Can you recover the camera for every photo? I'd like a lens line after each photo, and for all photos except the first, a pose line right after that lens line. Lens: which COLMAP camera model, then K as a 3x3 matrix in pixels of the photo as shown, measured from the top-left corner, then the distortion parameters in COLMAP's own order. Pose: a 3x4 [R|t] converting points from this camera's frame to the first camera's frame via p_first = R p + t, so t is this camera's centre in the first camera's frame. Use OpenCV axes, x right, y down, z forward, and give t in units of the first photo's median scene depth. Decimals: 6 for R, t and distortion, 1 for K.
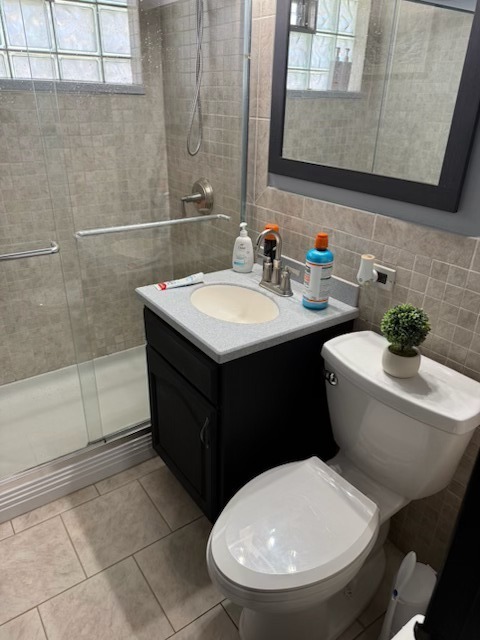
lens RADIAL K [[452.2, 0, 241.2], [0, 452.2, 320.8], [0, 0, 1]] dist [0.056535, -0.063427]
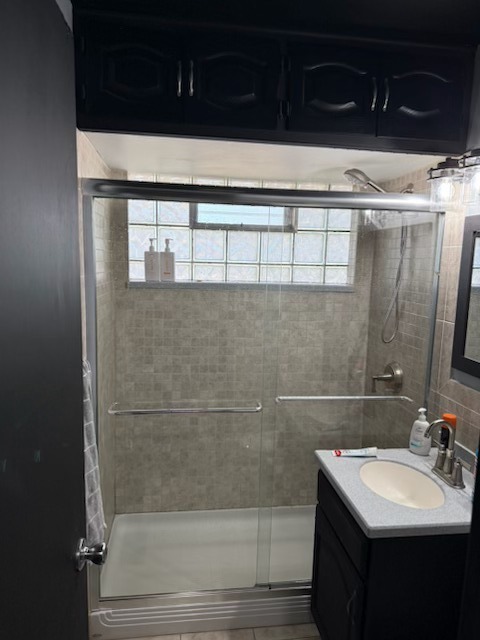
lens RADIAL K [[452.2, 0, 242.0], [0, 452.2, 321.9], [0, 0, 1]] dist [0.056535, -0.063427]
pose [[0.887276, 0.062414, -0.456996, 0.104433], [-0.208023, 0.938460, -0.275715, -0.017879], [0.411664, 0.339700, 0.845657, -0.171086]]
